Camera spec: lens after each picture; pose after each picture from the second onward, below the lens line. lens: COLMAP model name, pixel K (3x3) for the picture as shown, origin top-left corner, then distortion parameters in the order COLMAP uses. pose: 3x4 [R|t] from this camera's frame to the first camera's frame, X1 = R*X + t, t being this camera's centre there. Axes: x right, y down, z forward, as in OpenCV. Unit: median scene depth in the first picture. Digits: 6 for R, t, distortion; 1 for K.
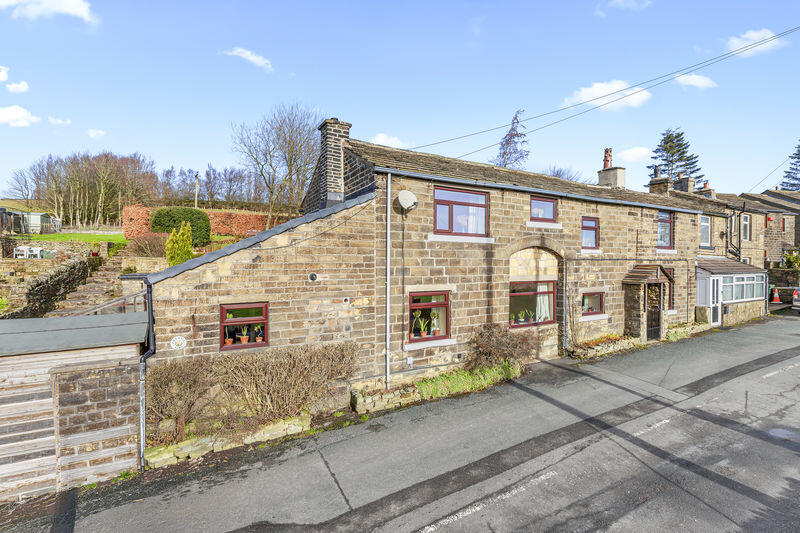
lens RADIAL K [[337.7, 0, 400.1], [0, 337.7, 266.5], [0, 0, 1]] dist [0.003917, 0.000593]
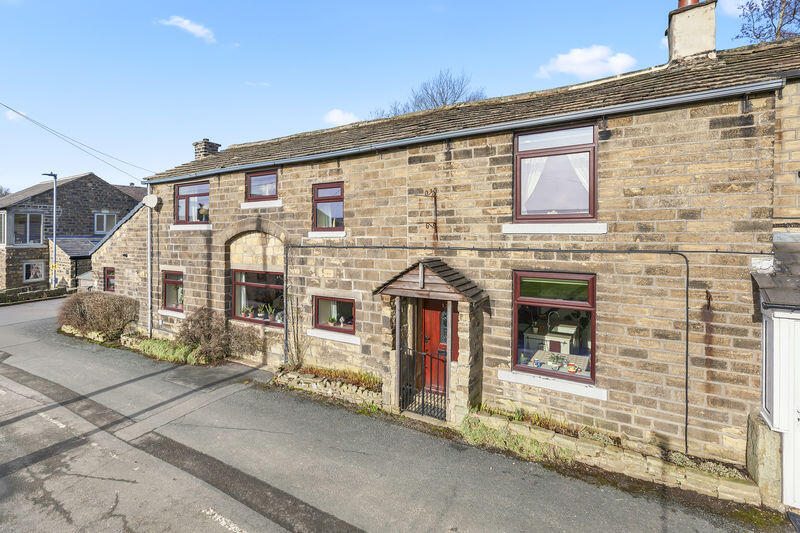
lens RADIAL K [[378.9, 0, 393.6], [0, 378.9, 233.2], [0, 0, 1]] dist [0.002398, -0.000426]
pose [[0.517540, -0.006149, -0.855637, 1.538181], [-0.002905, 0.999956, -0.008943, -0.049532], [0.855654, 0.007114, 0.517499, 0.880930]]
